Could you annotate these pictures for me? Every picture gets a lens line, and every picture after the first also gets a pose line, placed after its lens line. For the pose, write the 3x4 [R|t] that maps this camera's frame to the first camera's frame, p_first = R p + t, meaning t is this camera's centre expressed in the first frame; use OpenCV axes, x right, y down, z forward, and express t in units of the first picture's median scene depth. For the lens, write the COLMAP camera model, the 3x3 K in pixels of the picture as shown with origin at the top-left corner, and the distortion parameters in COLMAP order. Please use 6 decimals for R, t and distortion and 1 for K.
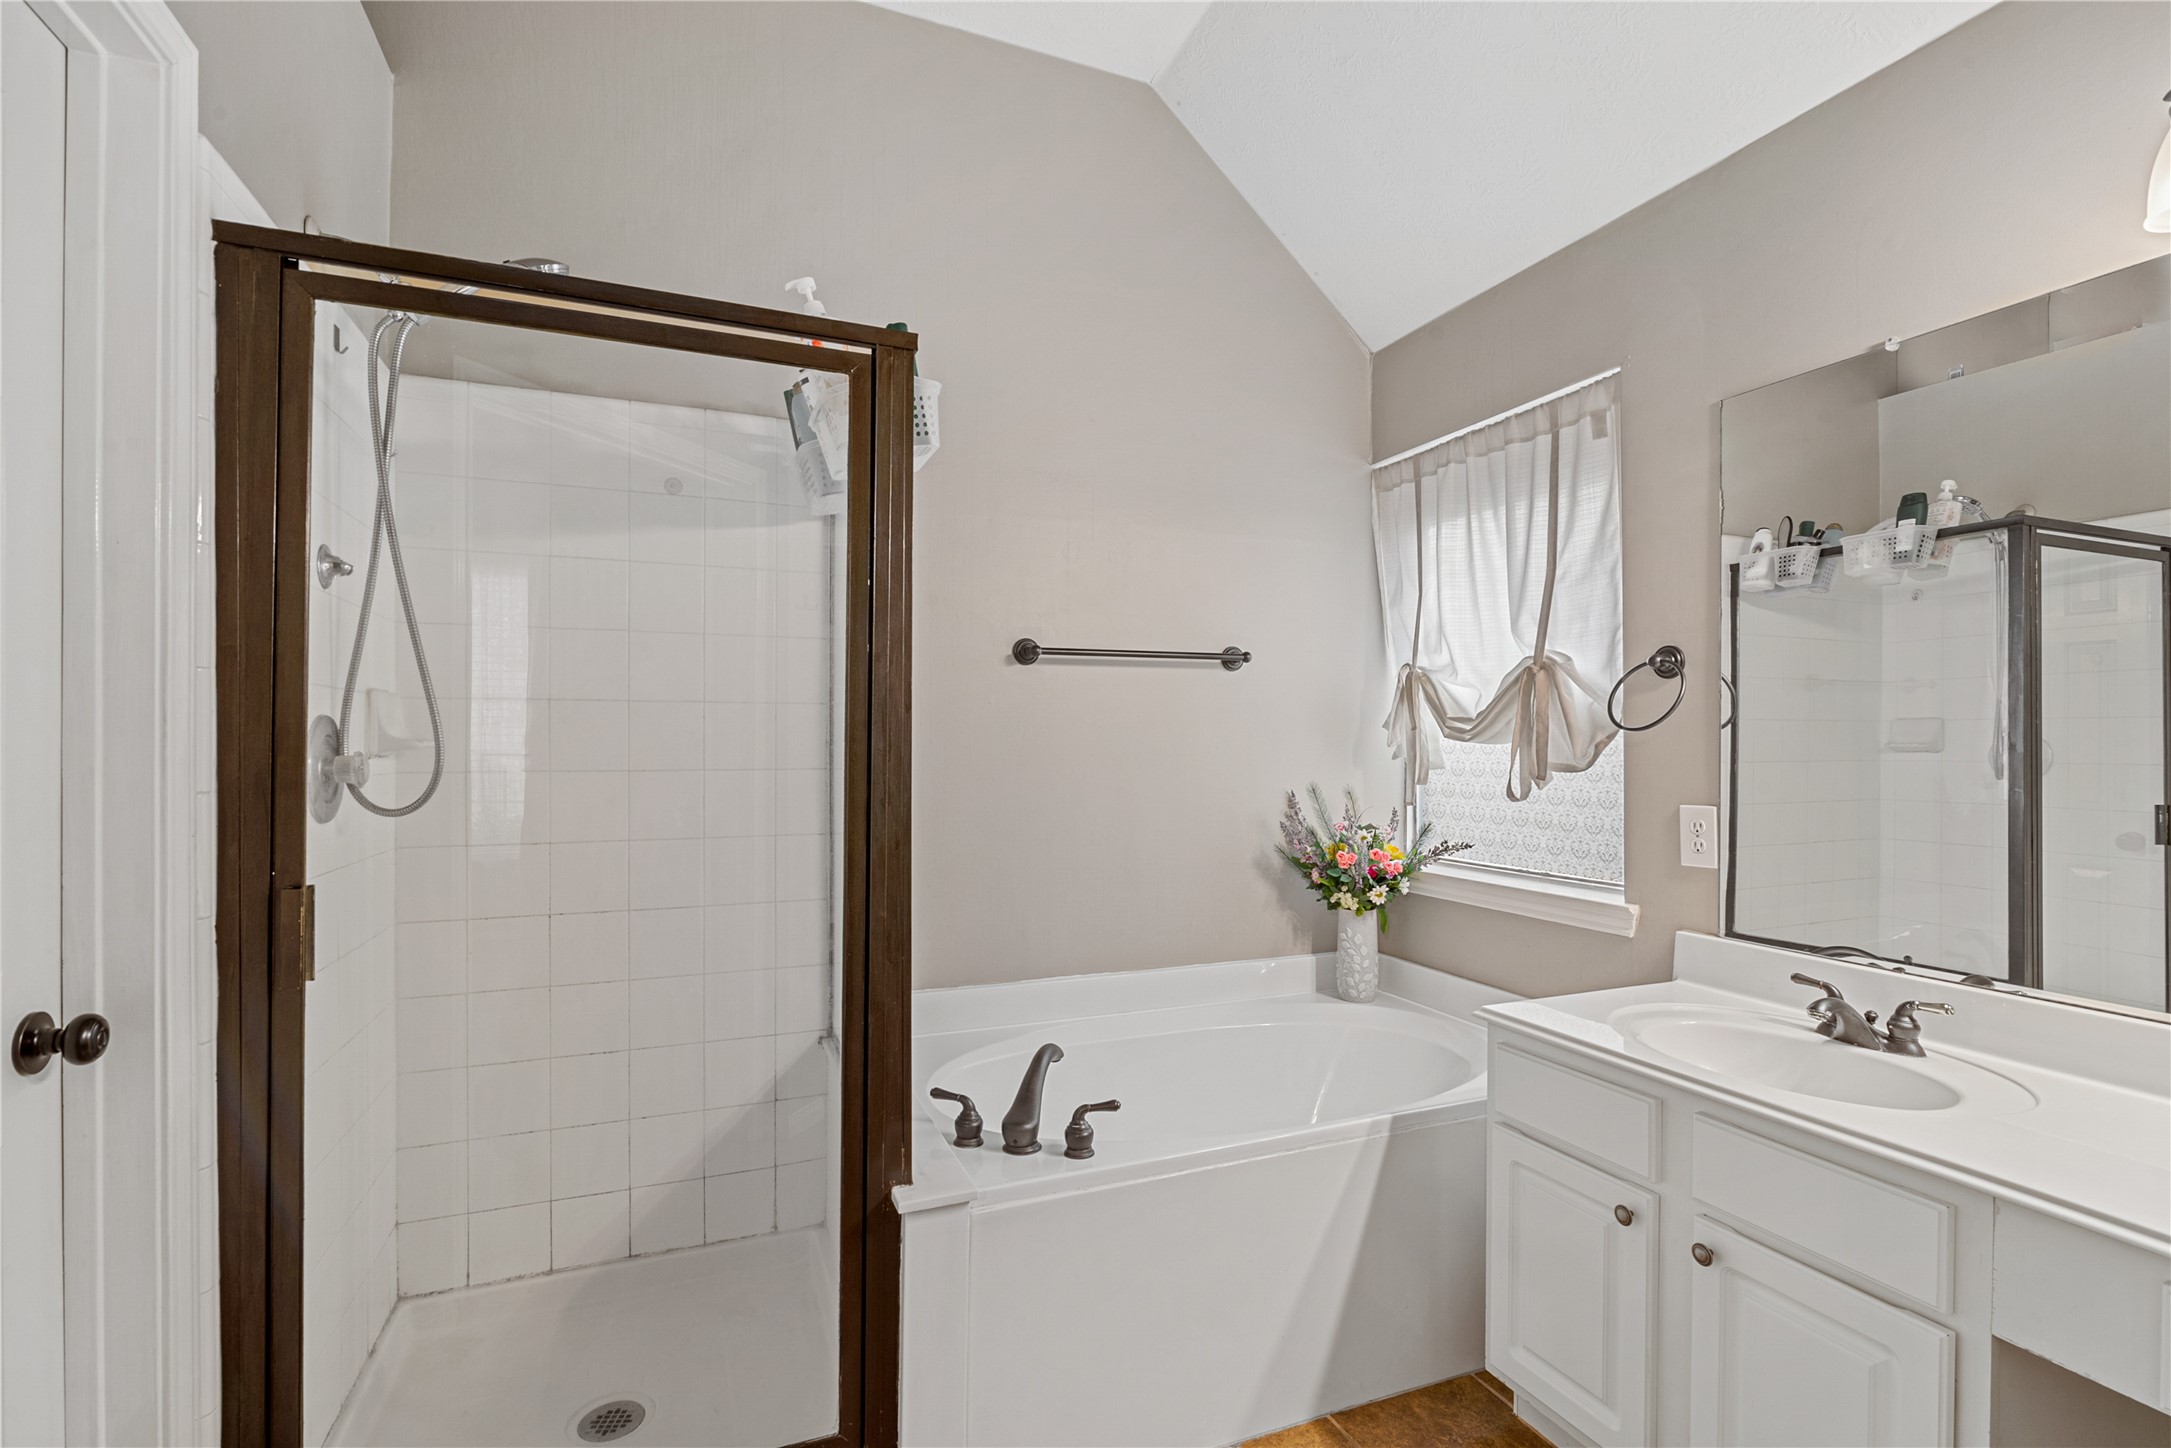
lens RADIAL K [[994.4, 0, 1087.2], [0, 994.4, 736.5], [0, 0, 1]] dist [-0.008119, -0.000931]
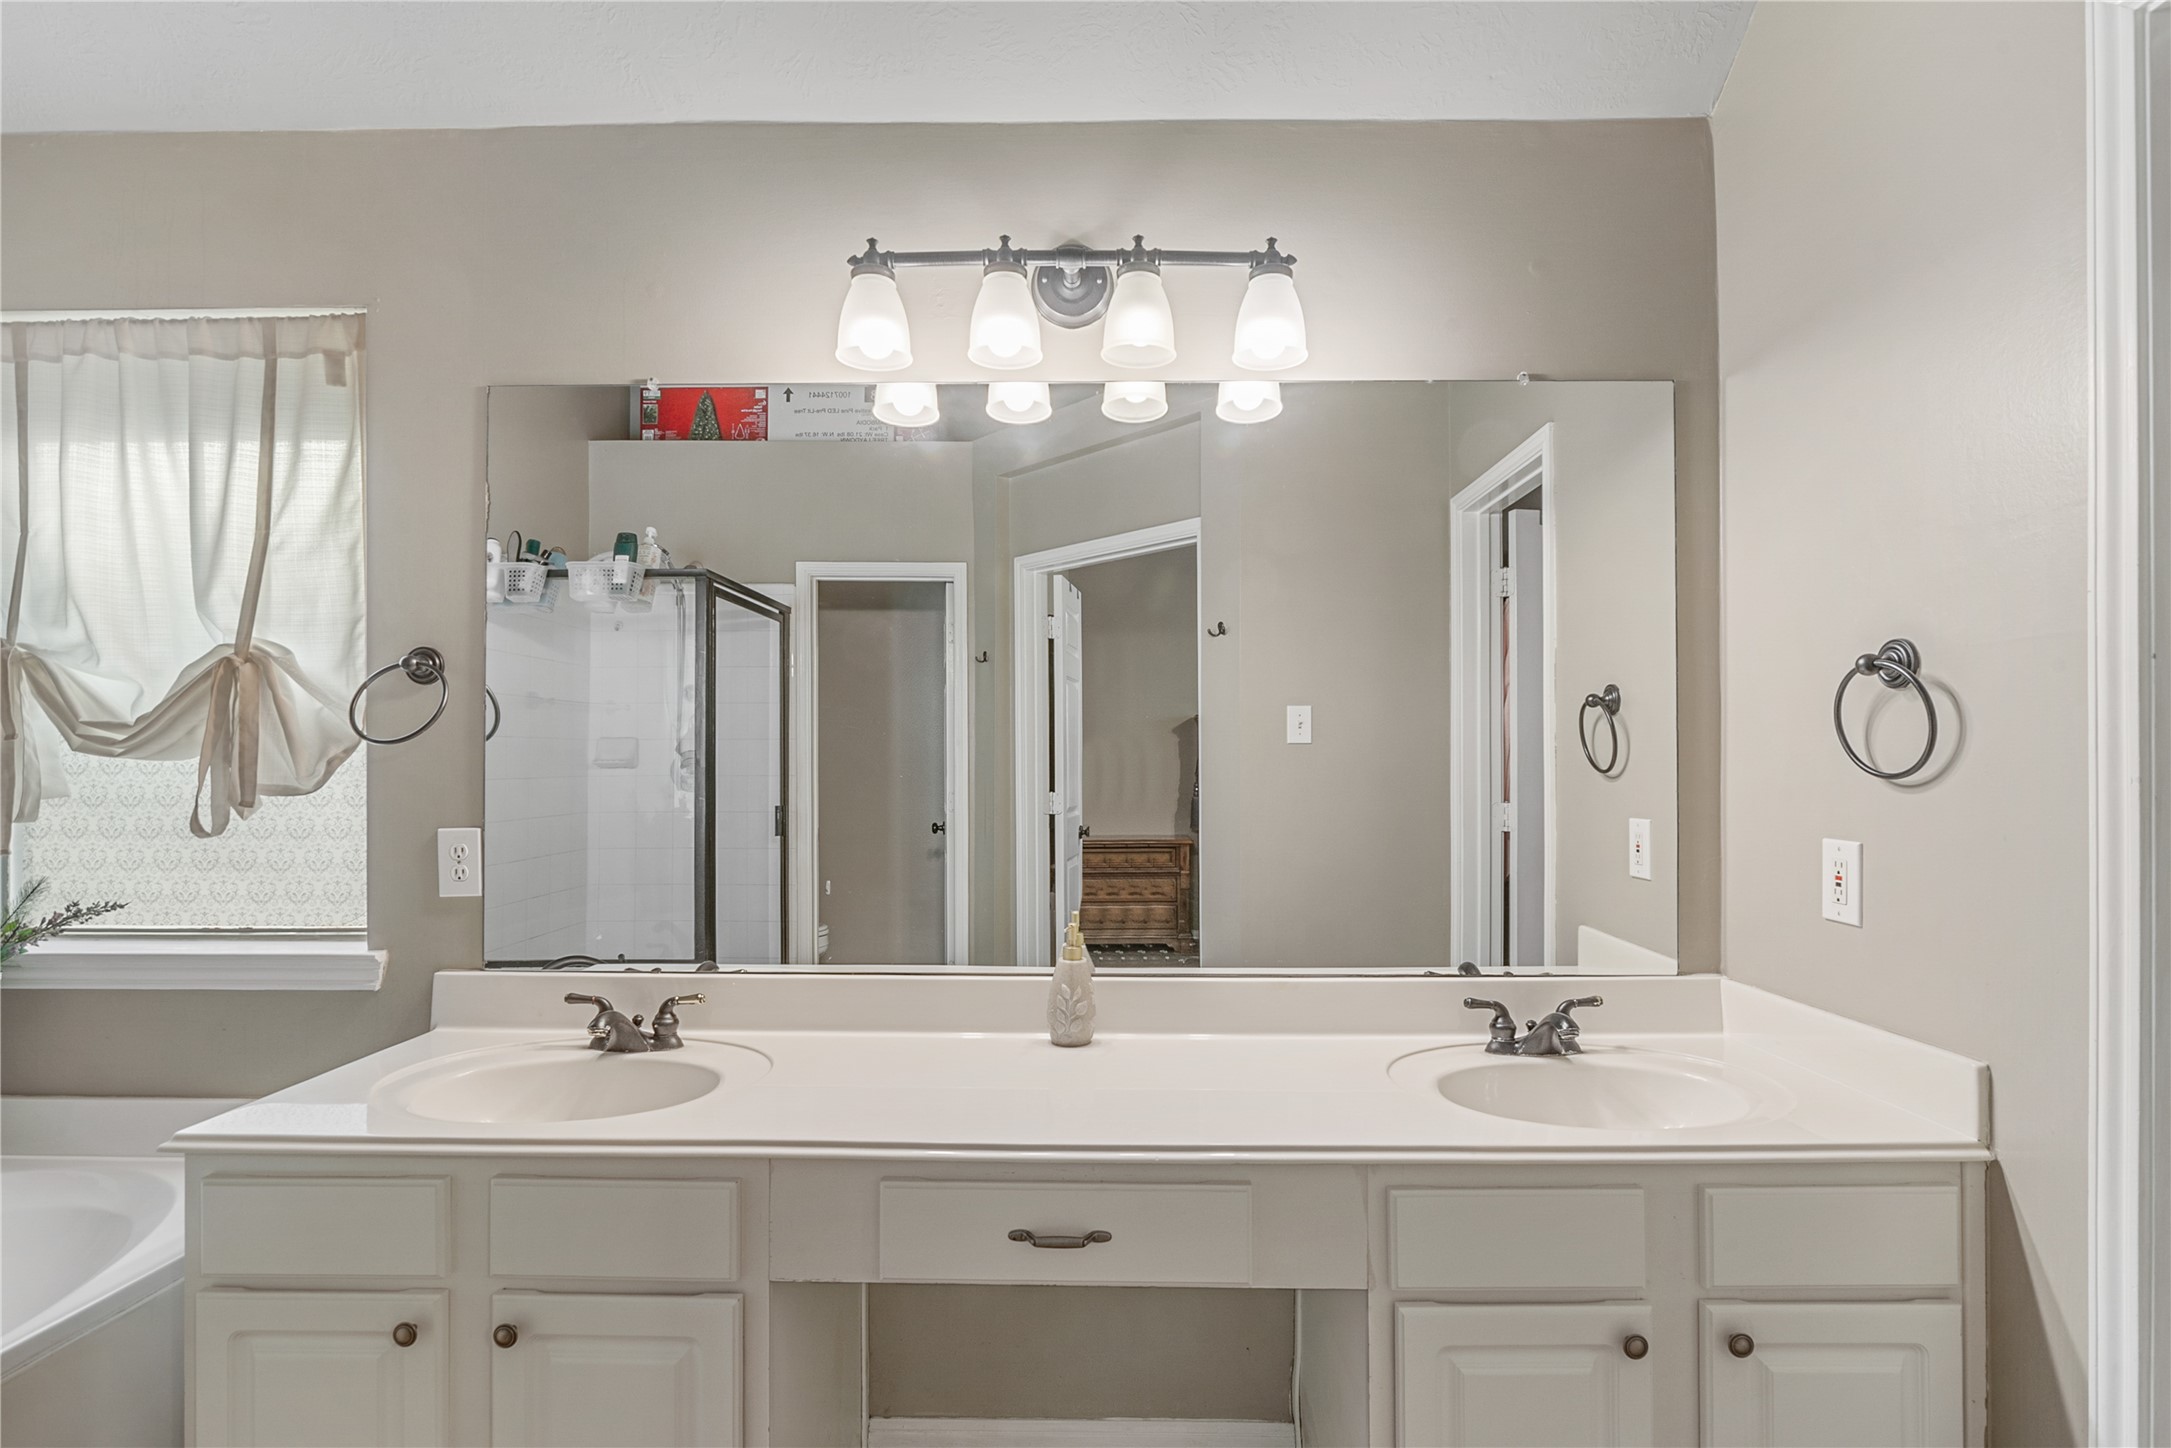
lens RADIAL K [[994.4, 0, 1004.2], [0, 994.4, 754.2], [0, 0, 1]] dist [-0.008119, -0.000931]
pose [[0.392346, 0.006872, 0.919792, -0.014812], [-0.004817, 0.999974, -0.005417, 0.004799], [-0.919805, -0.002305, 0.392368, 0.177595]]
